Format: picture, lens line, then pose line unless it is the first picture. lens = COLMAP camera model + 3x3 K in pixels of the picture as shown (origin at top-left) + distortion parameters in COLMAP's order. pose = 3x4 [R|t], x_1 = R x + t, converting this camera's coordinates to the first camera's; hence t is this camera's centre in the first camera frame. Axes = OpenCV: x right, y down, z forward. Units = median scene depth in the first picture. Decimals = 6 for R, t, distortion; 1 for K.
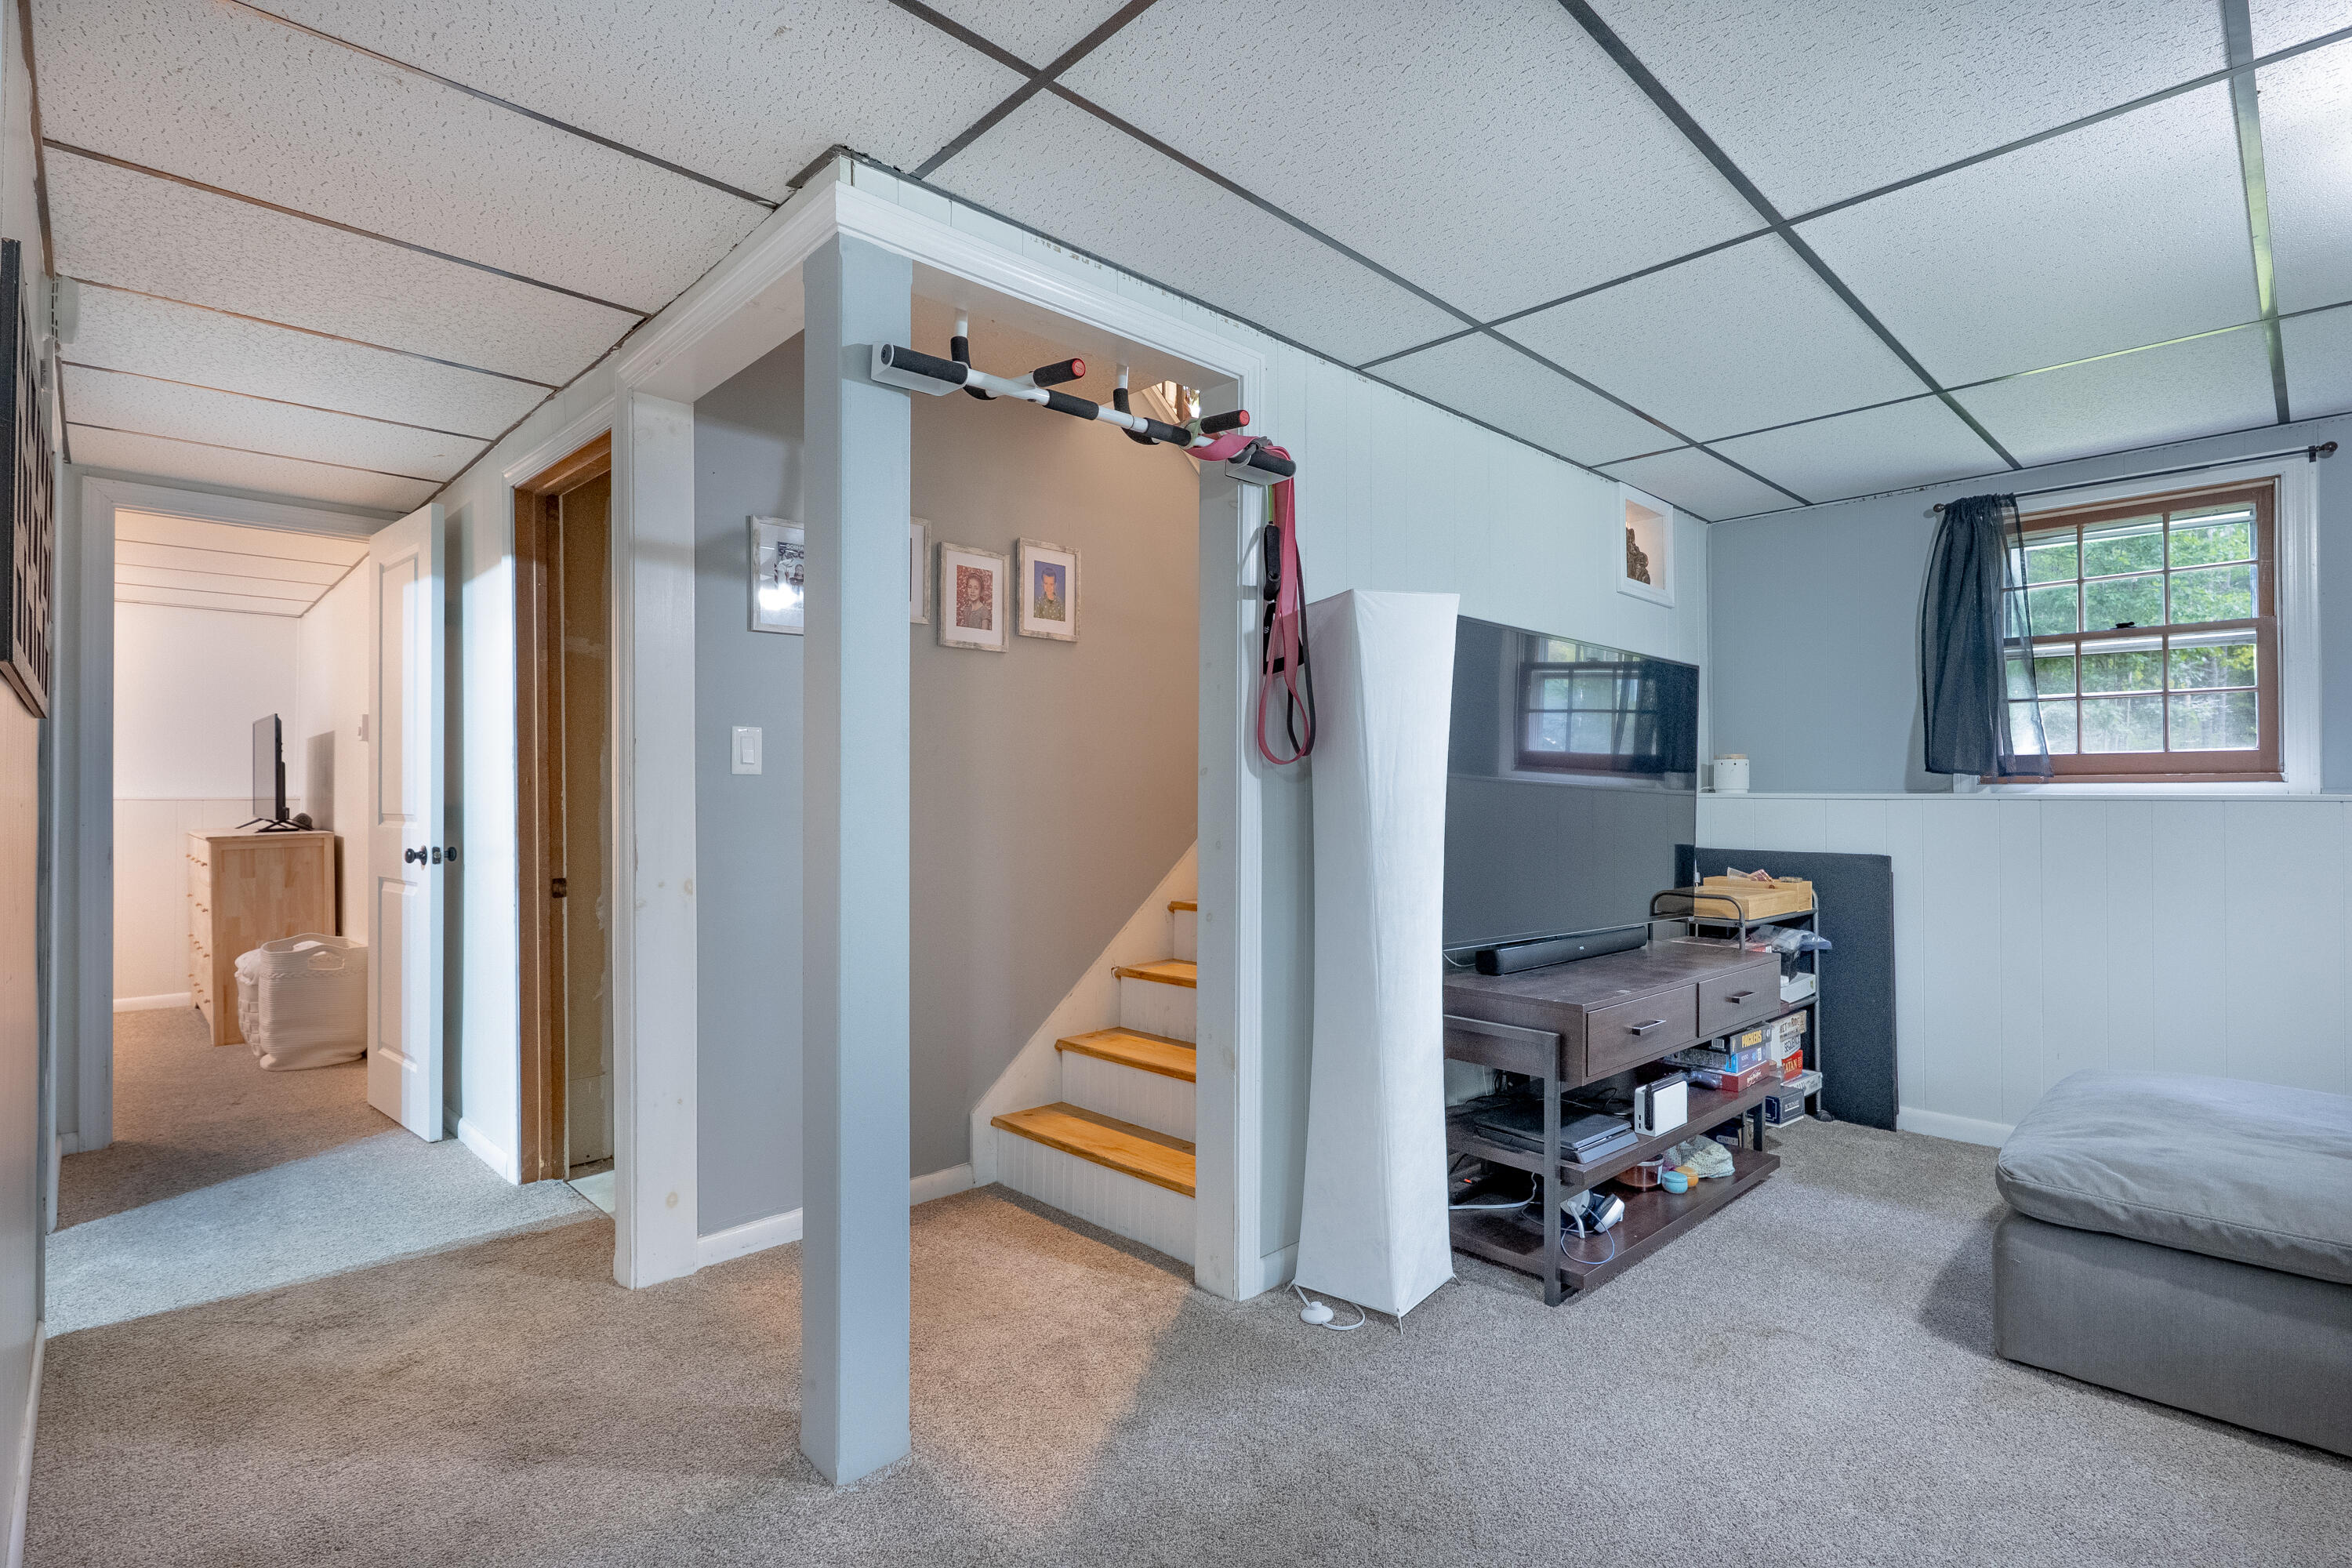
lens RADIAL K [[1108.3, 0, 1177.9], [0, 1108.3, 783.2], [0, 0, 1]] dist [0.005896, -0.000212]
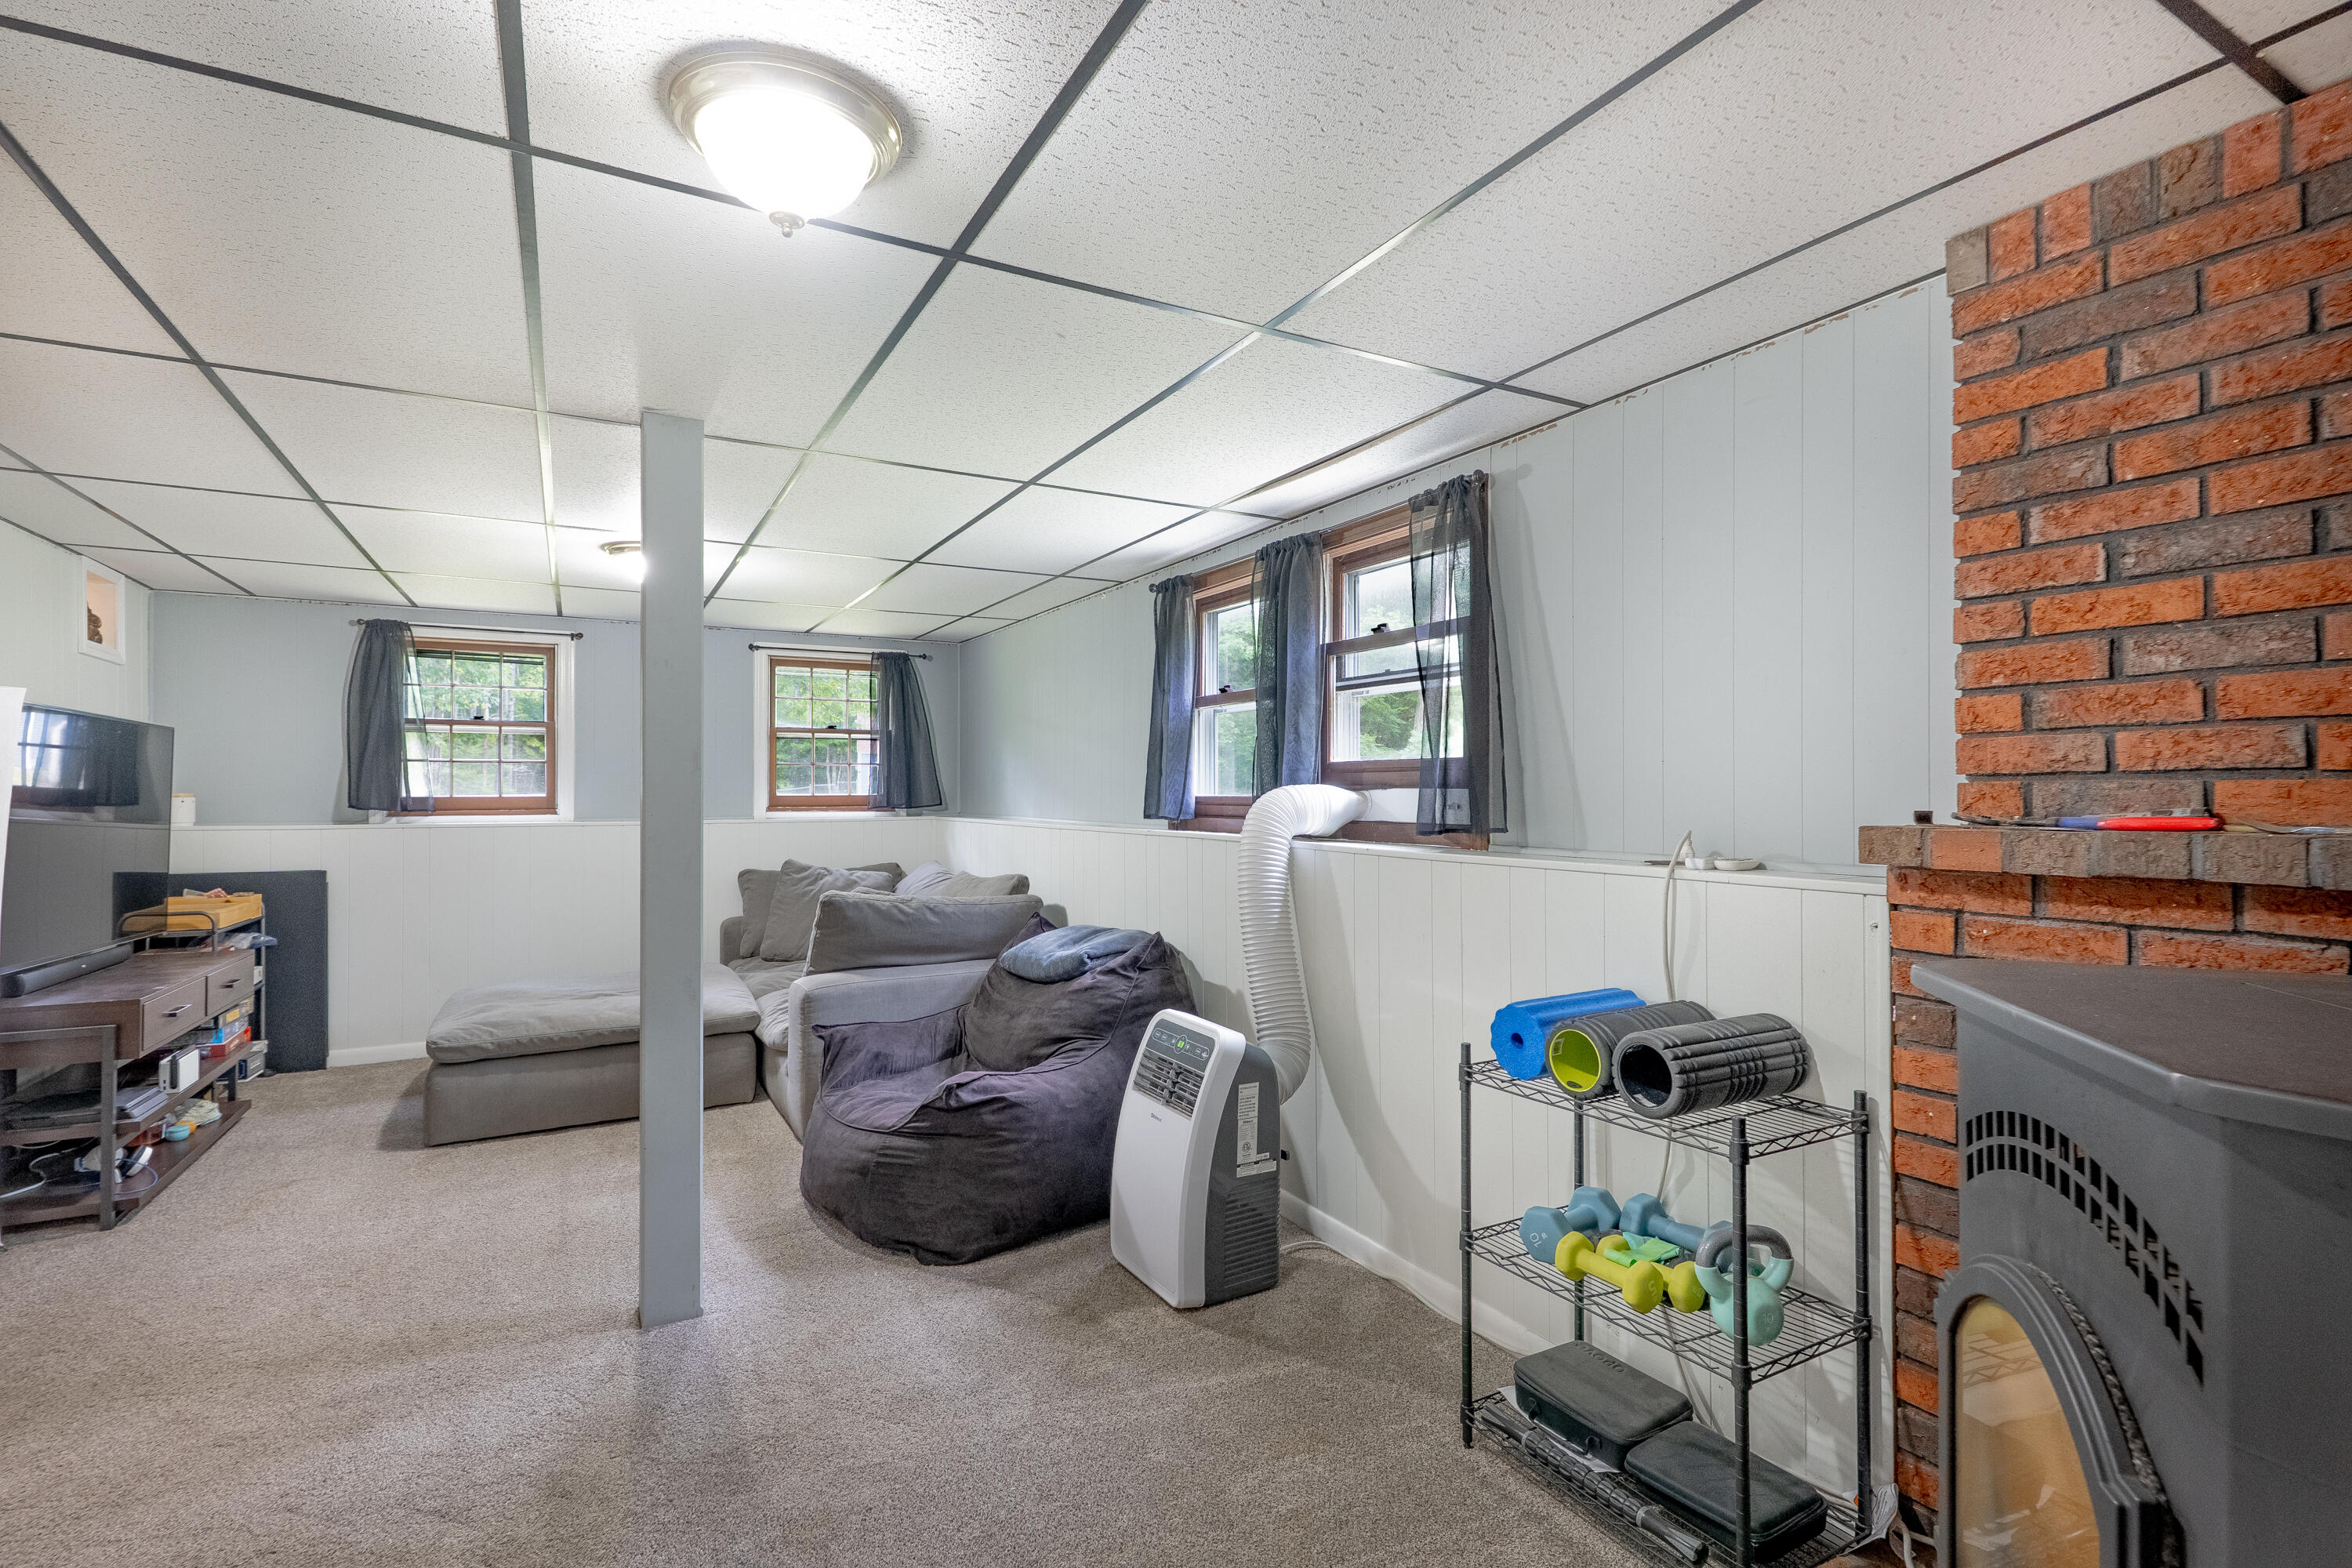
lens RADIAL K [[1100.8, 0, 1183.1], [0, 1100.8, 782.6], [0, 0, 1]] dist [0.008933, -0.002756]
pose [[0.265606, 0.006922, 0.964057, -0.453810], [-0.008075, 0.999955, -0.004955, -0.051501], [-0.964048, -0.006469, 0.265650, -0.443191]]
